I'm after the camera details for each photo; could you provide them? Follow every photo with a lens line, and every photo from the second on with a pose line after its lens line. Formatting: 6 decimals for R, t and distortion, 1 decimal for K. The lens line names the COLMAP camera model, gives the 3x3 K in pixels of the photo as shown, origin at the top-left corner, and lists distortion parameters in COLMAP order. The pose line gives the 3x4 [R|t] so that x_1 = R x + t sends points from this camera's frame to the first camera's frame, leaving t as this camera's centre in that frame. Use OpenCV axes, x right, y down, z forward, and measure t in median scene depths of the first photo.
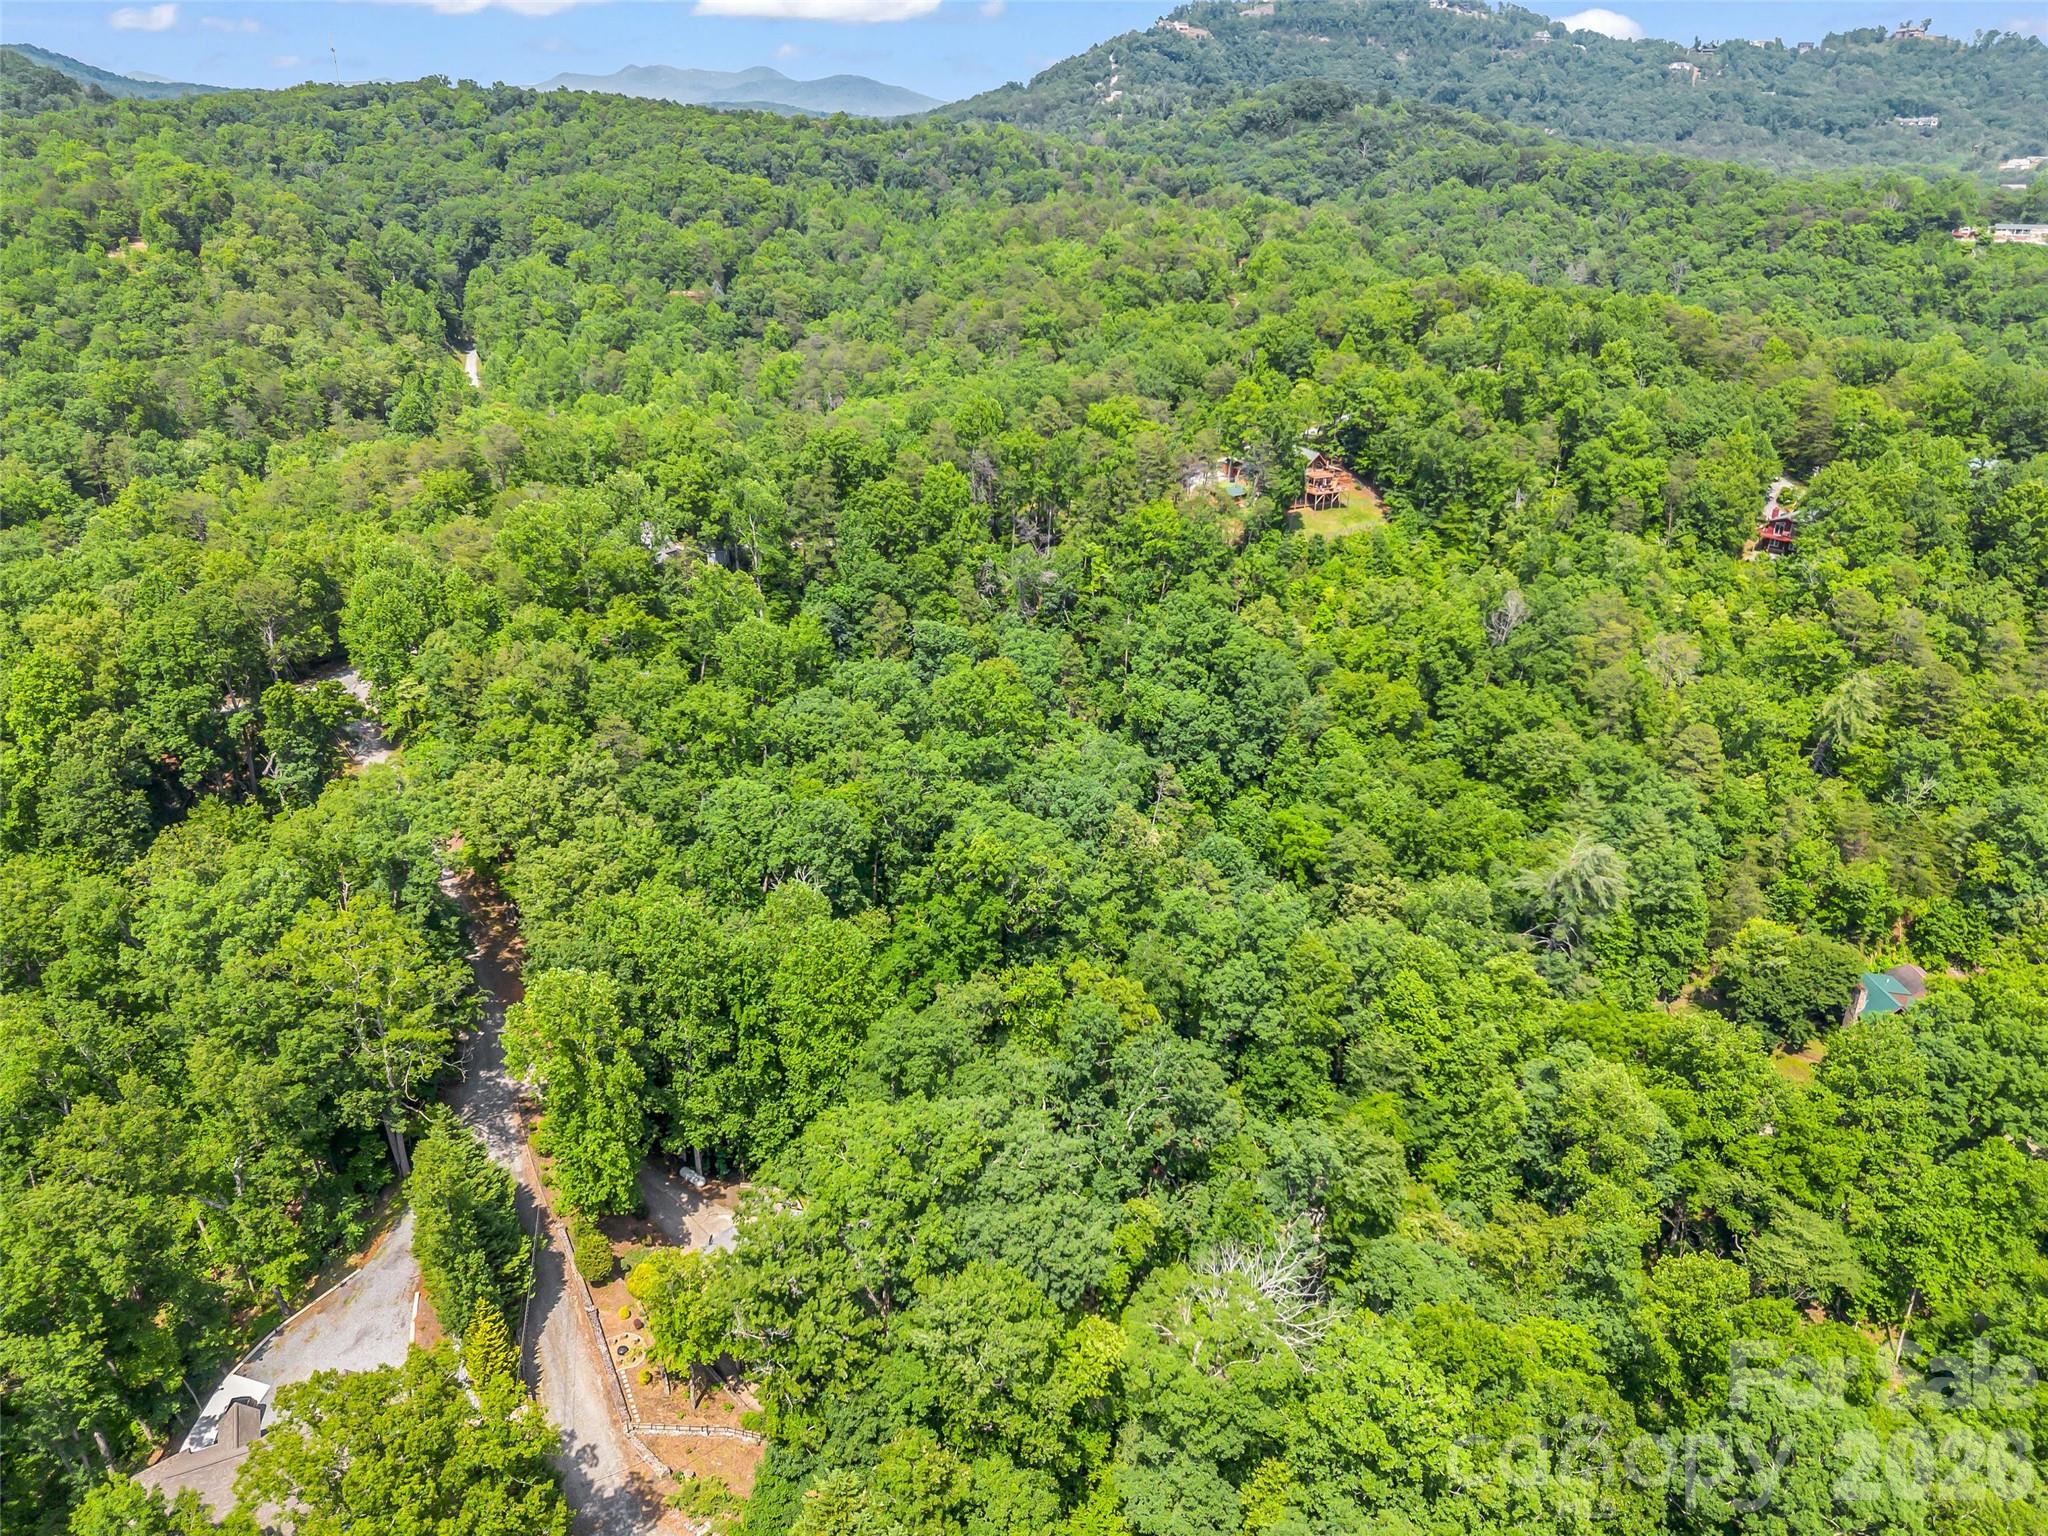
lens RADIAL K [[1460.7, 0, 1032.2], [0, 1460.7, 735.3], [0, 0, 1]] dist [0.046289, -0.040427]
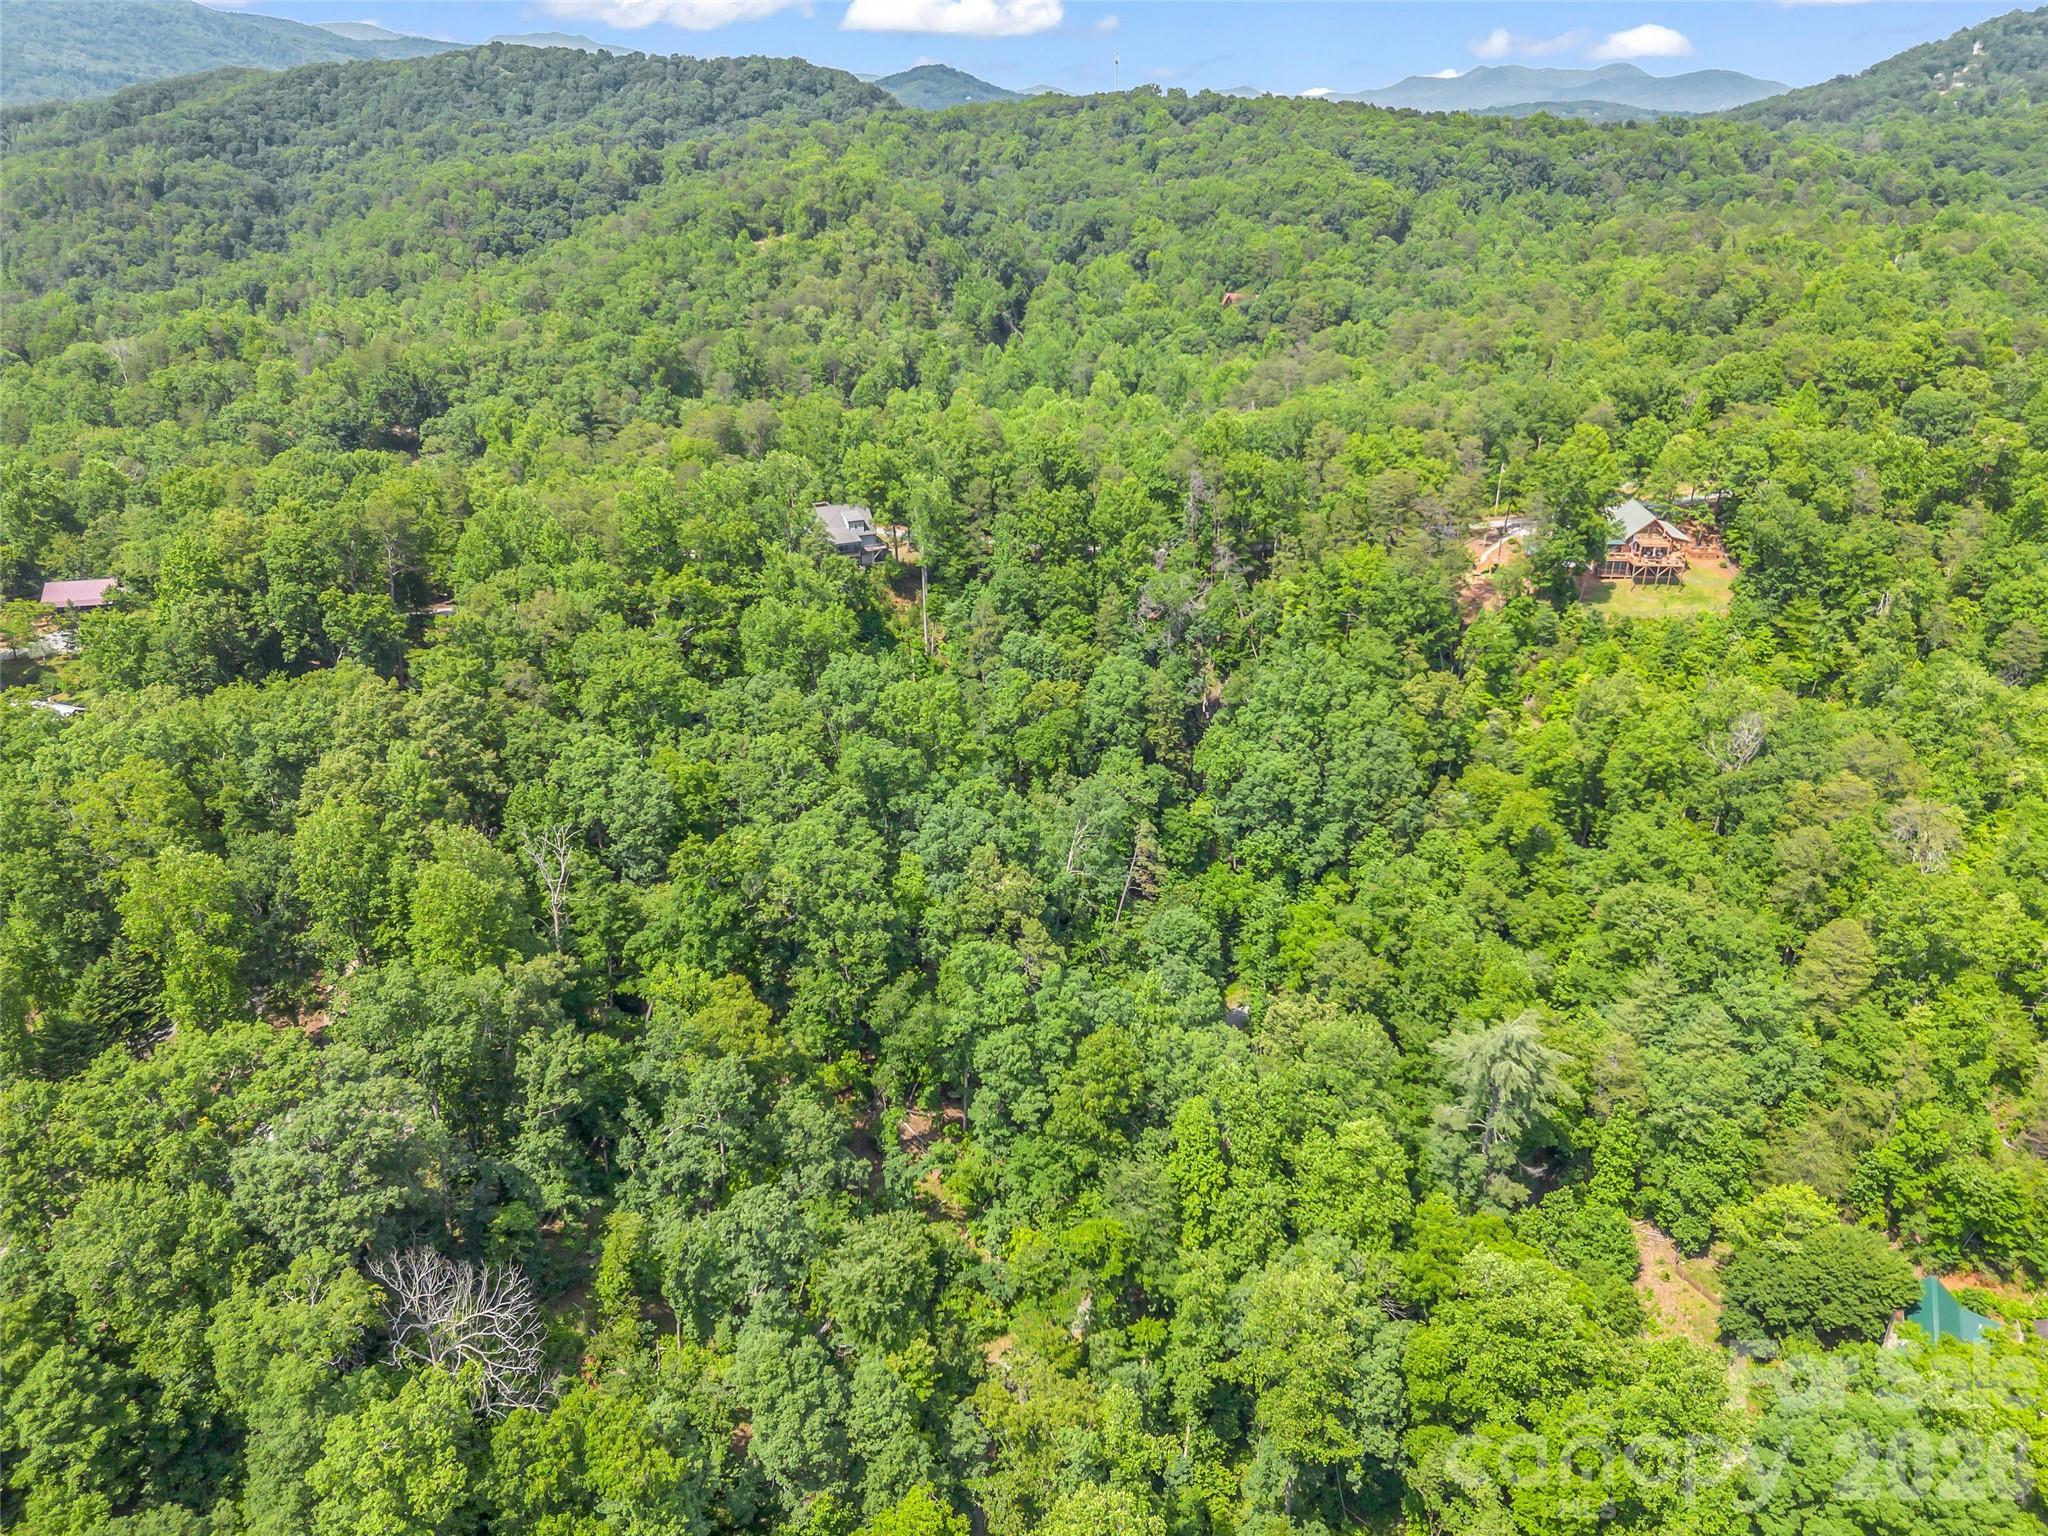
lens RADIAL K [[1460.7, 0, 1032.2], [0, 1460.7, 735.3], [0, 0, 1]] dist [0.046289, -0.040427]
pose [[0.871272, 0.185759, -0.454289, 0.105675], [-0.186266, 0.981509, 0.044102, -0.014615], [0.454081, 0.046194, 0.889762, 0.032833]]
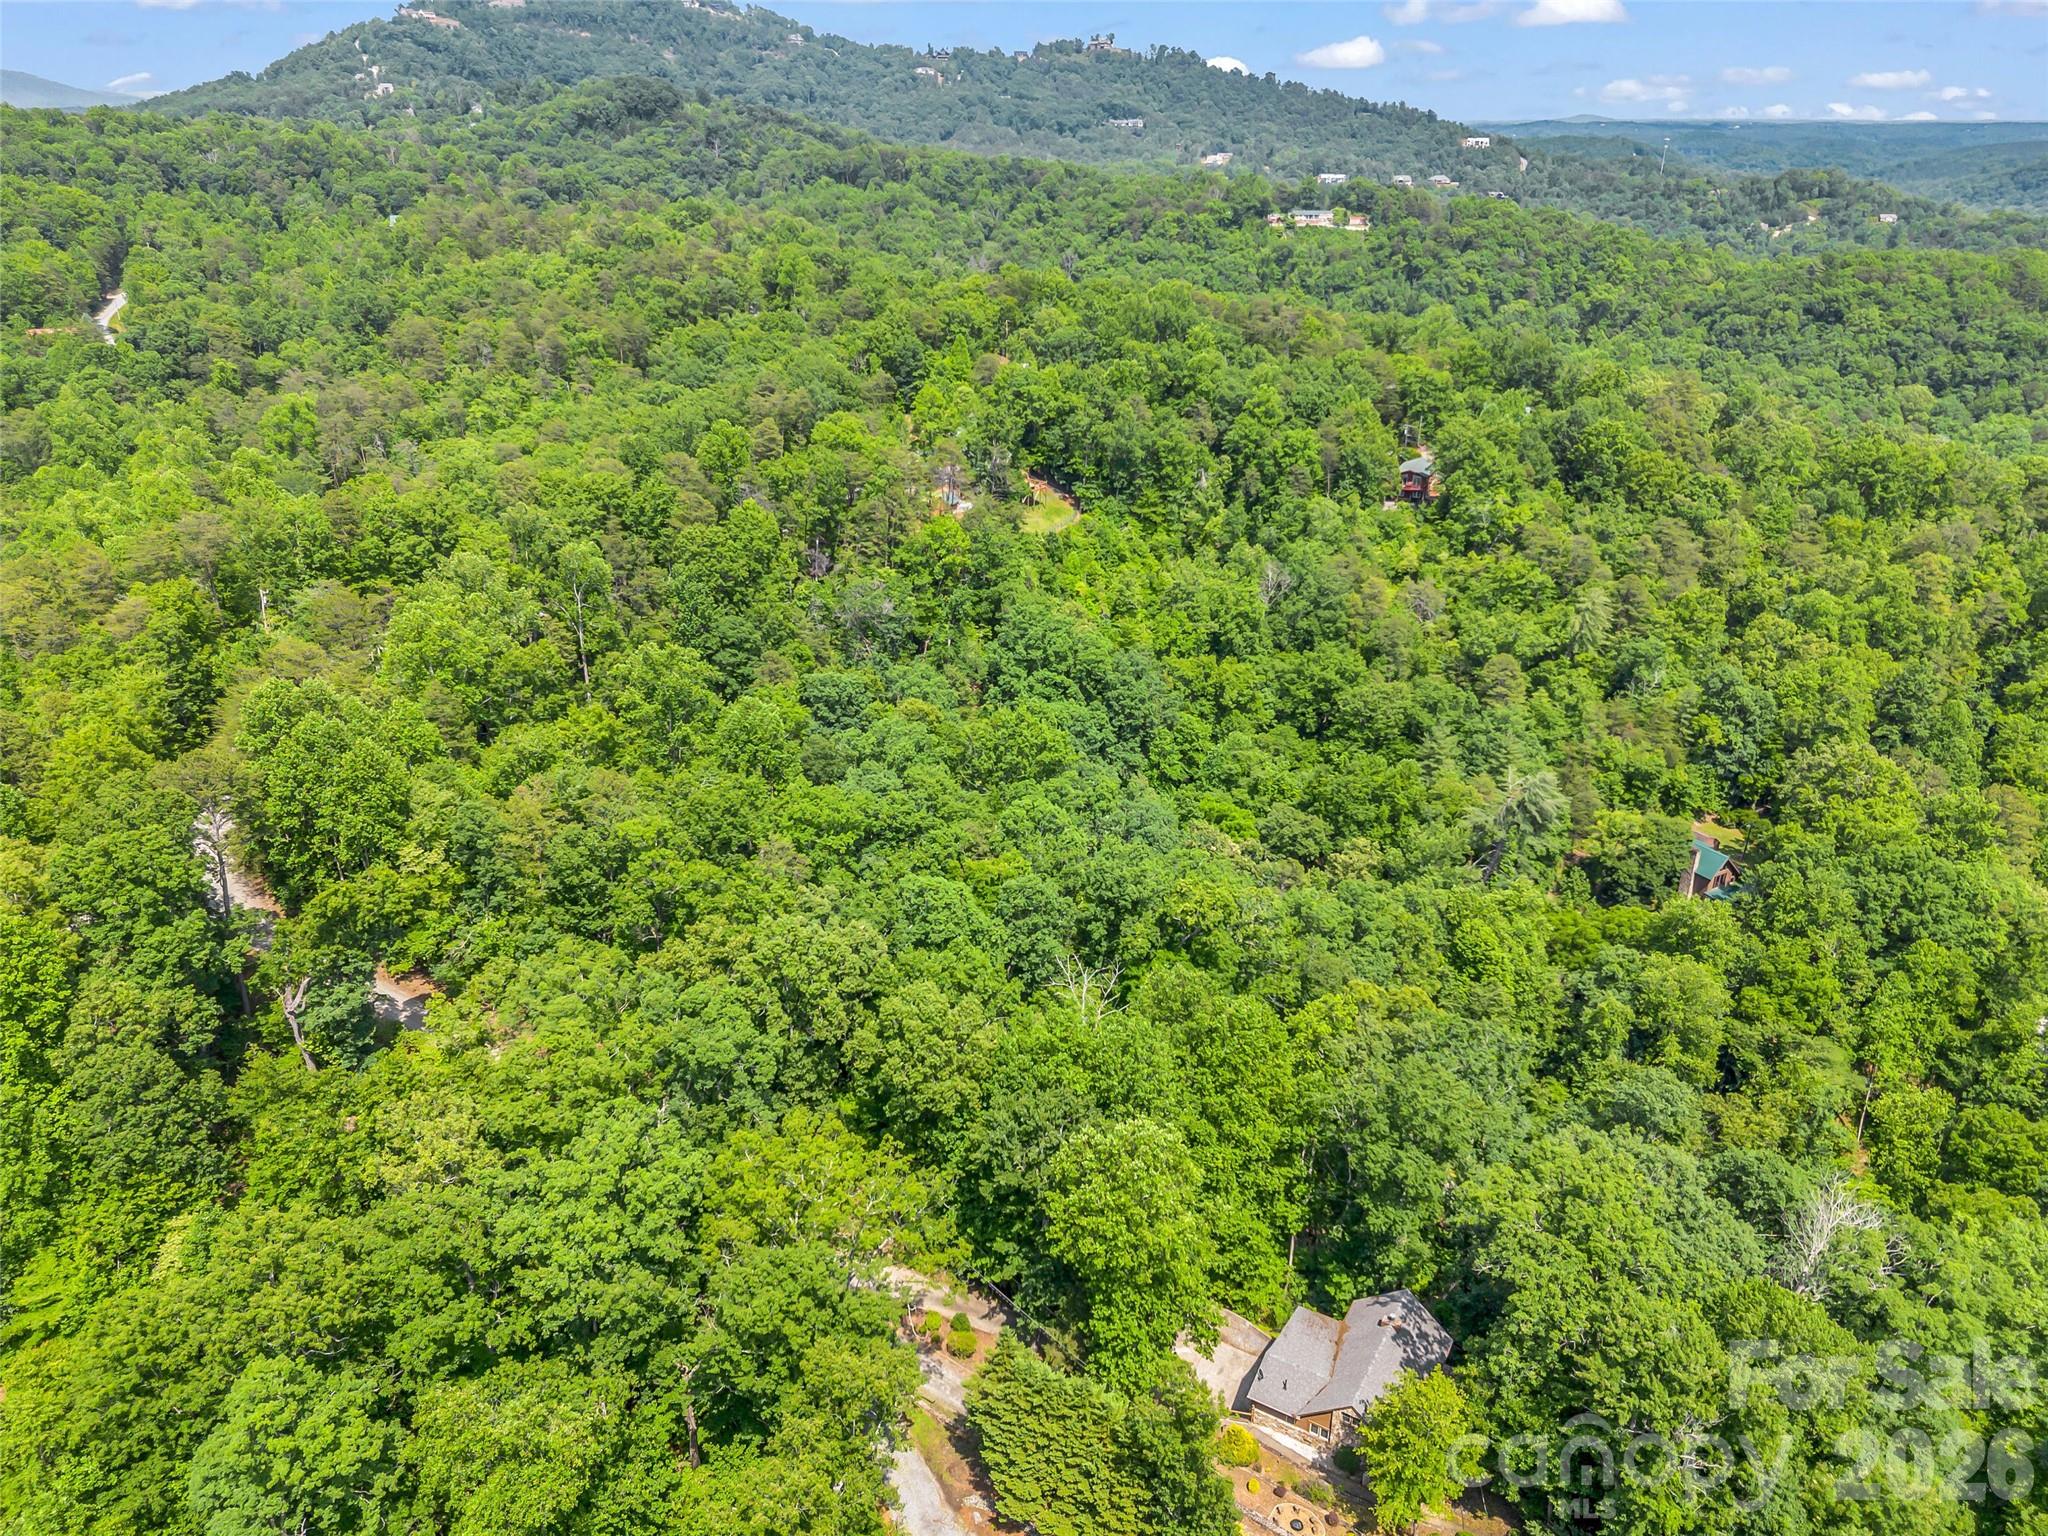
lens RADIAL K [[1460.7, 0, 1032.2], [0, 1460.7, 735.3], [0, 0, 1]] dist [0.046289, -0.040427]
pose [[0.889575, -0.176136, 0.421464, -0.091201], [0.175563, 0.983634, 0.040519, -0.014289], [-0.421703, 0.037949, 0.905939, 0.031868]]
